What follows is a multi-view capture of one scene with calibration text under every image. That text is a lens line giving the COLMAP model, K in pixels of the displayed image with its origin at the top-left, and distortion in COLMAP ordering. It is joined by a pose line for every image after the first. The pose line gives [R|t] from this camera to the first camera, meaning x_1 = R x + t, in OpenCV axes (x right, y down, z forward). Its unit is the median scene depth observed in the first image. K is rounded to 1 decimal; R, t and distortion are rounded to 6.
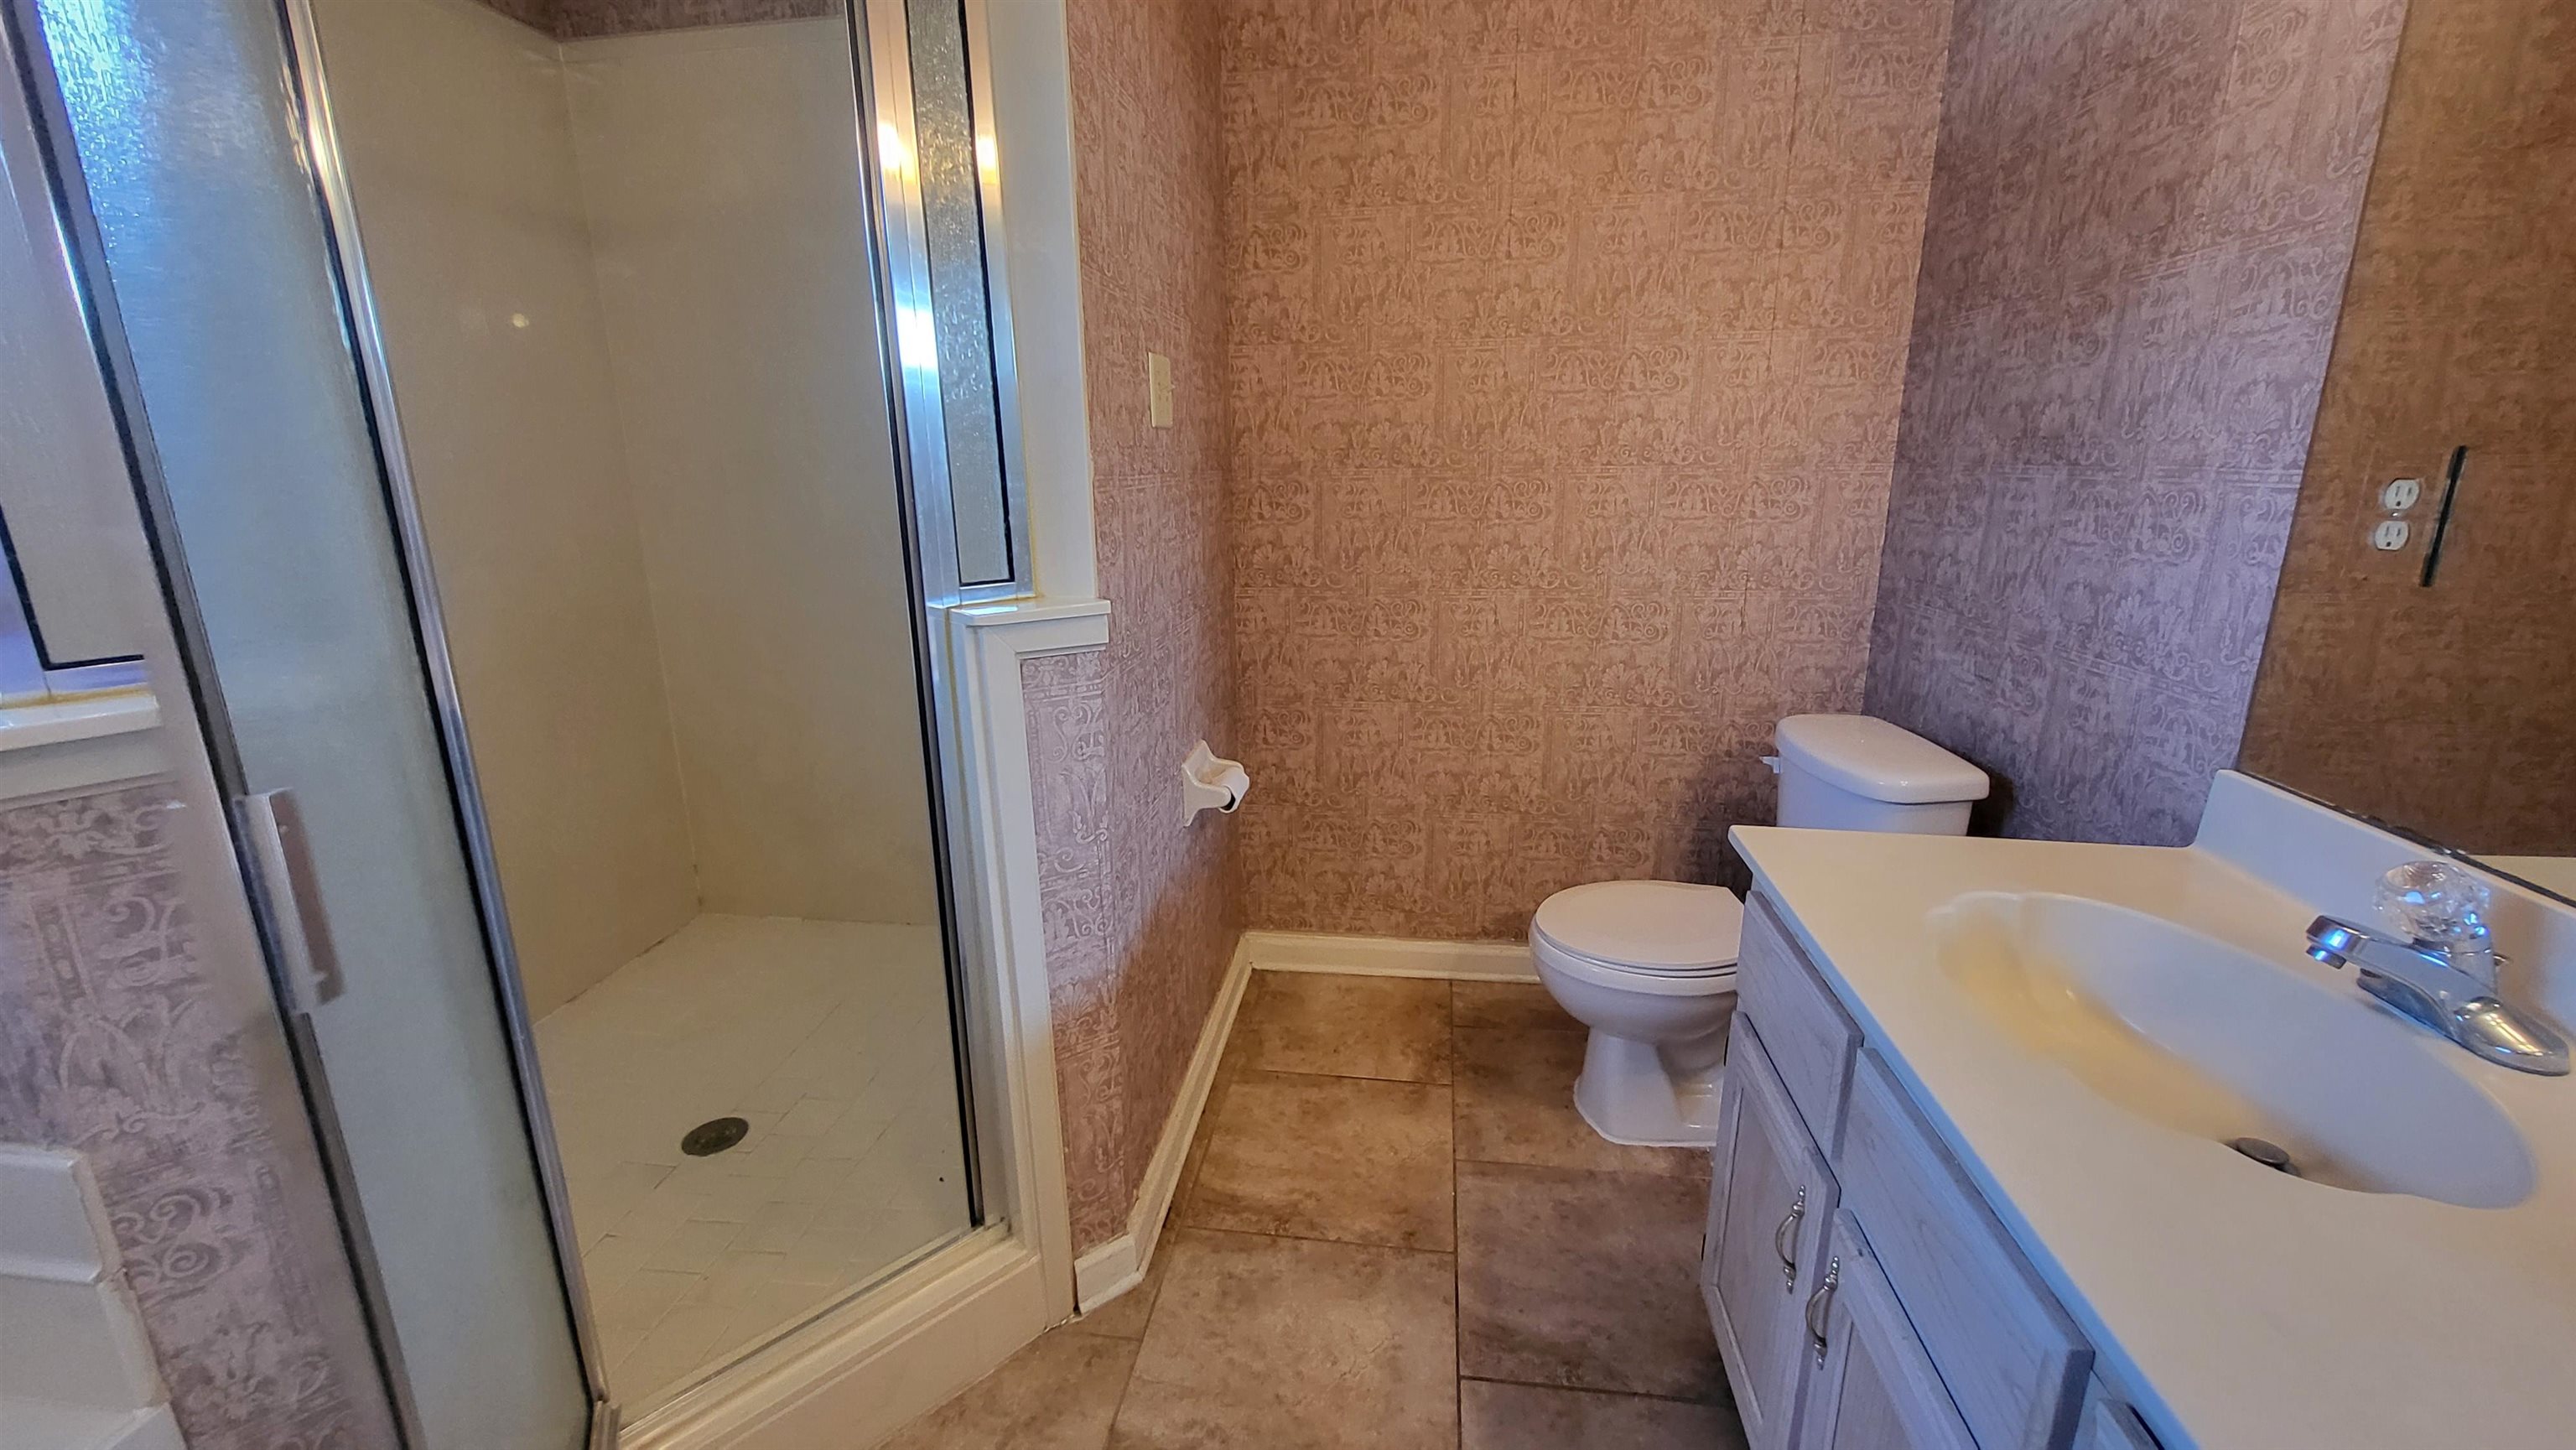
lens RADIAL K [[1019.7, 0, 1288.4], [0, 1019.7, 721.3], [0, 0, 1]] dist [-0.001395, -0.000159]
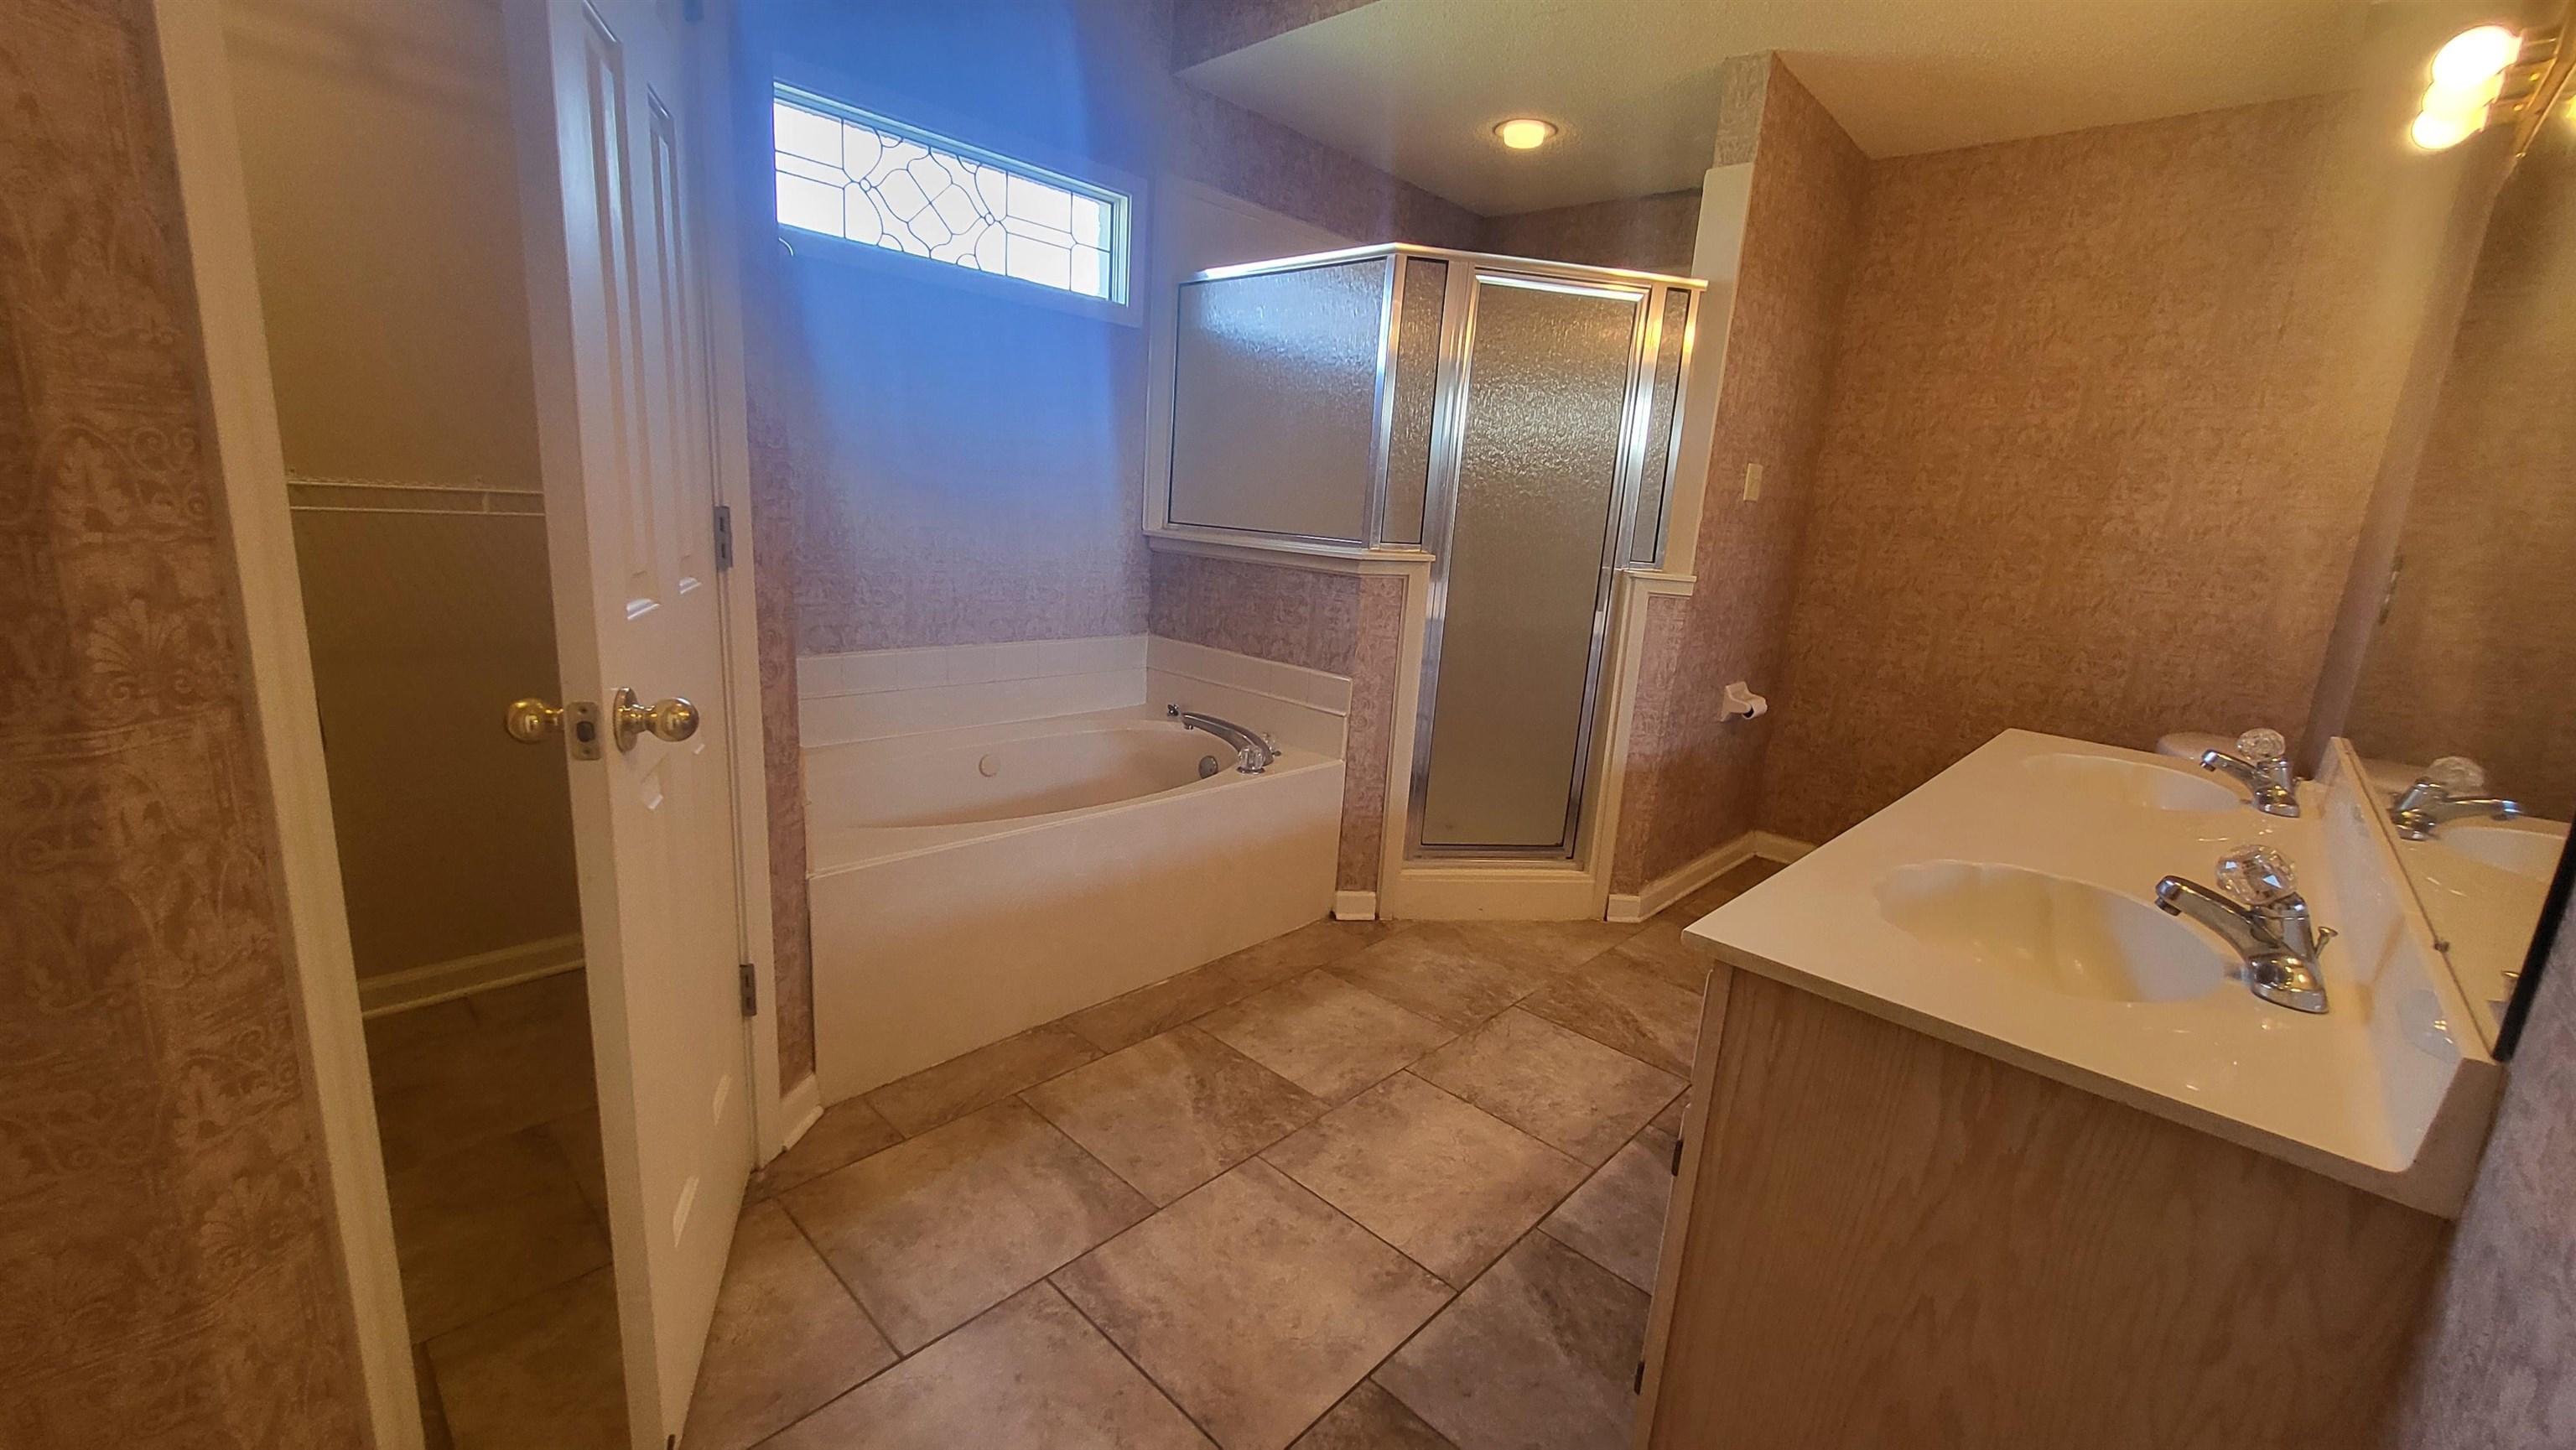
lens RADIAL K [[1019.7, 0, 1288.4], [0, 1019.7, 721.3], [0, 0, 1]] dist [-0.001395, -0.000159]
pose [[0.813412, 0.191337, -0.549319, 0.322980], [-0.221036, 0.975187, 0.012372, 0.303996], [0.538056, 0.111356, 0.835521, -1.094120]]
